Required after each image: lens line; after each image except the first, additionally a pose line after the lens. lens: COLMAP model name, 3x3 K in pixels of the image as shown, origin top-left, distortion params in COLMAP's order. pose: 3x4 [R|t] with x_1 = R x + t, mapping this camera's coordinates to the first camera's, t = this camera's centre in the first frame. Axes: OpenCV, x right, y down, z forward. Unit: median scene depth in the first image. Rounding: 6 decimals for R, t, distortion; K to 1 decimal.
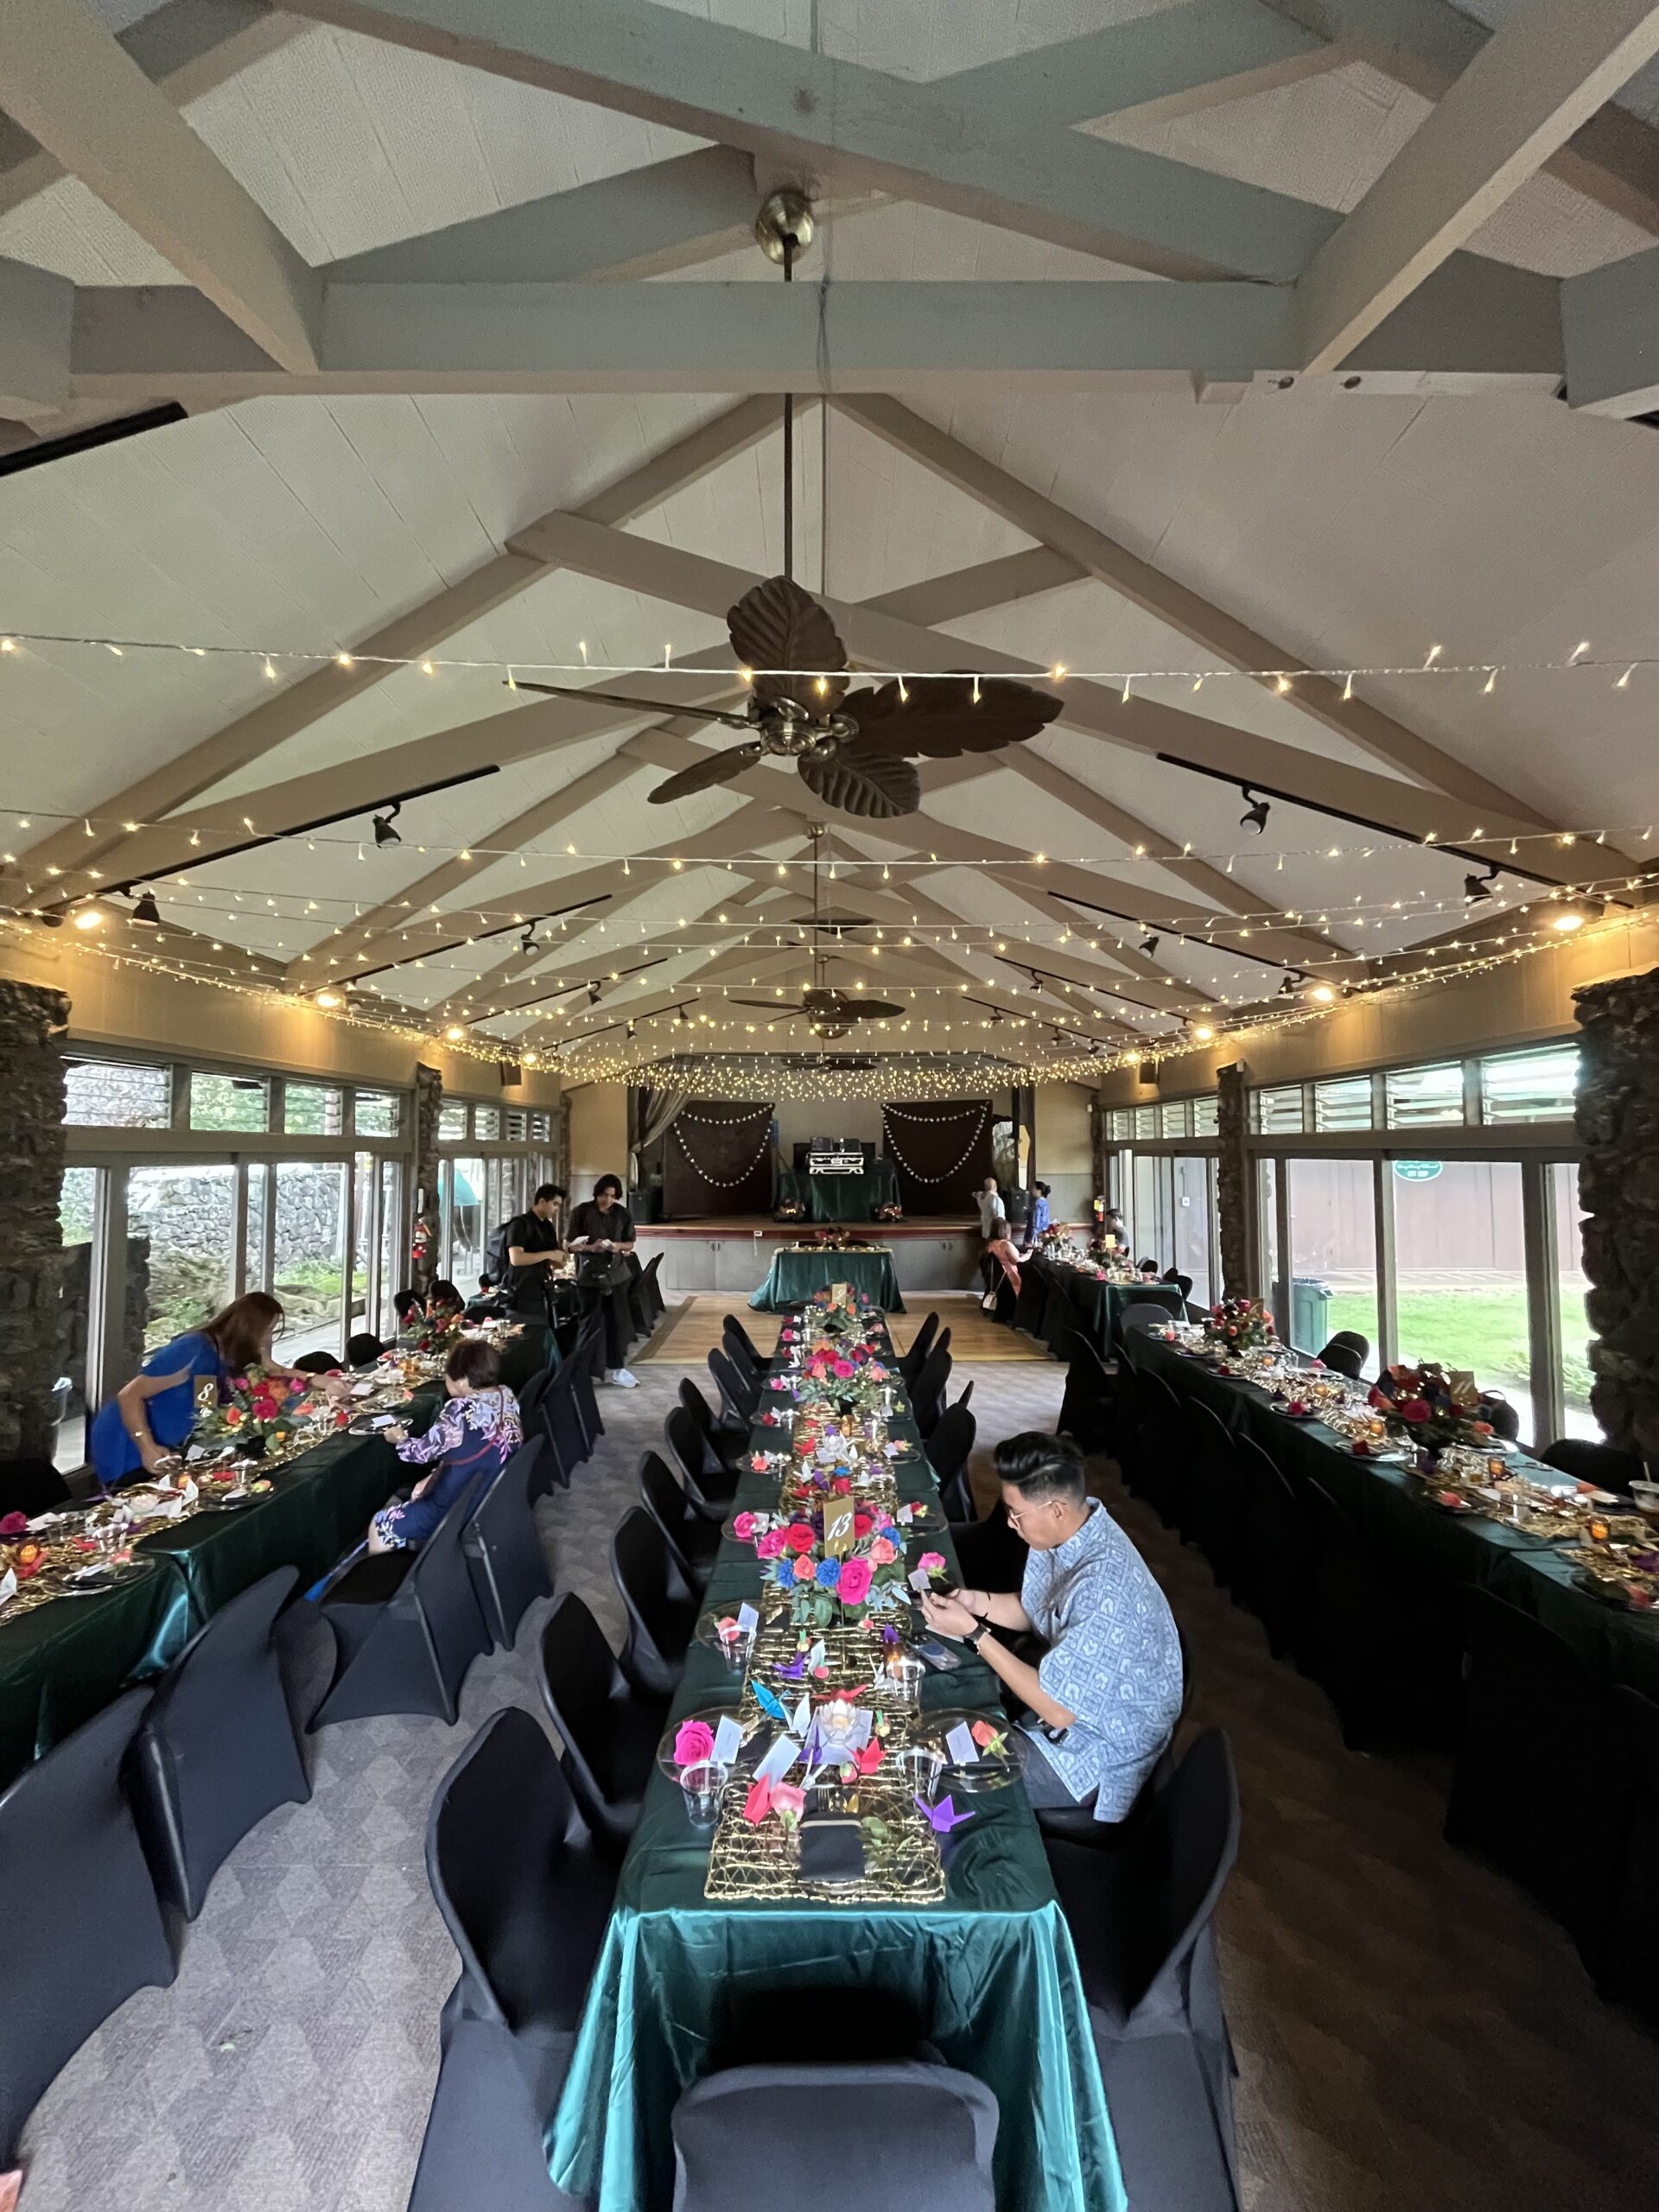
lens RADIAL K [[899.1, 0, 829.5], [0, 899.1, 1106.0], [0, 0, 1]] dist [-0.000460, -0.000027]
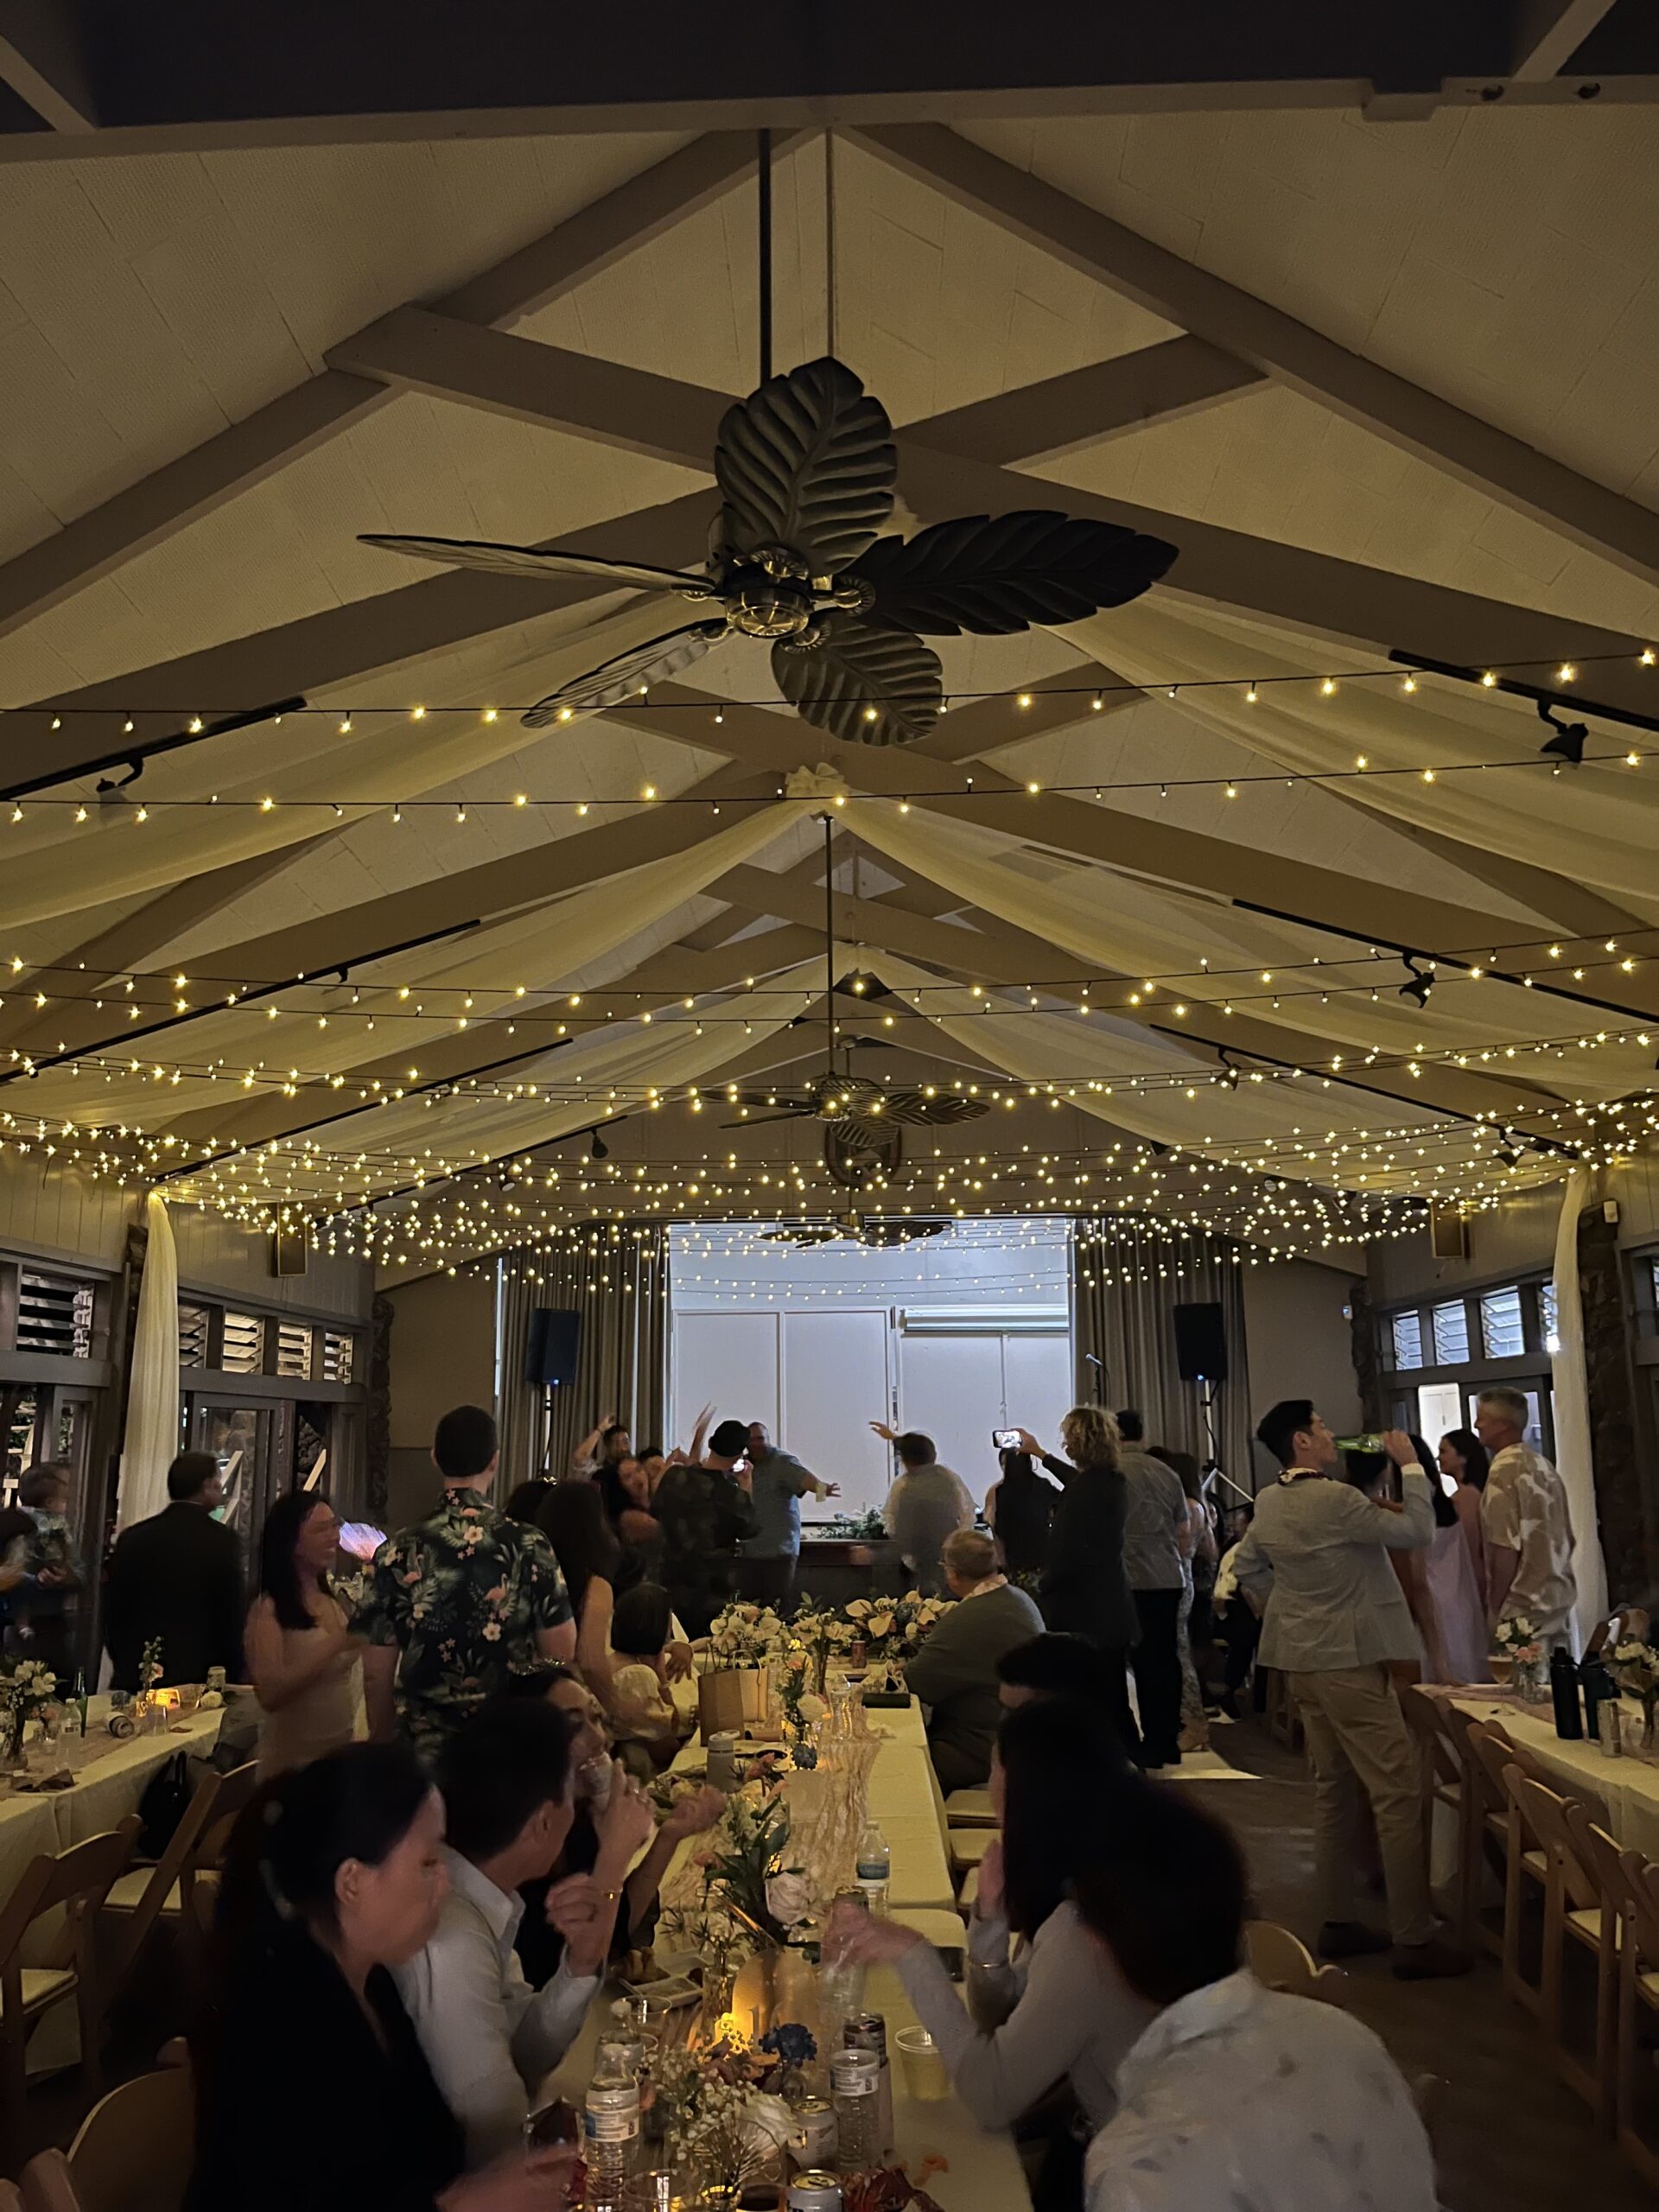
lens RADIAL K [[1651.8, 0, 807.5], [0, 1651.8, 1107.8], [0, 0, 1]] dist [0.101259, -0.131384]
pose [[0.999332, -0.017663, -0.032000, 0.007651], [0.013112, 0.990453, -0.137227, 0.060154], [0.034118, 0.136716, 0.990023, -0.082155]]
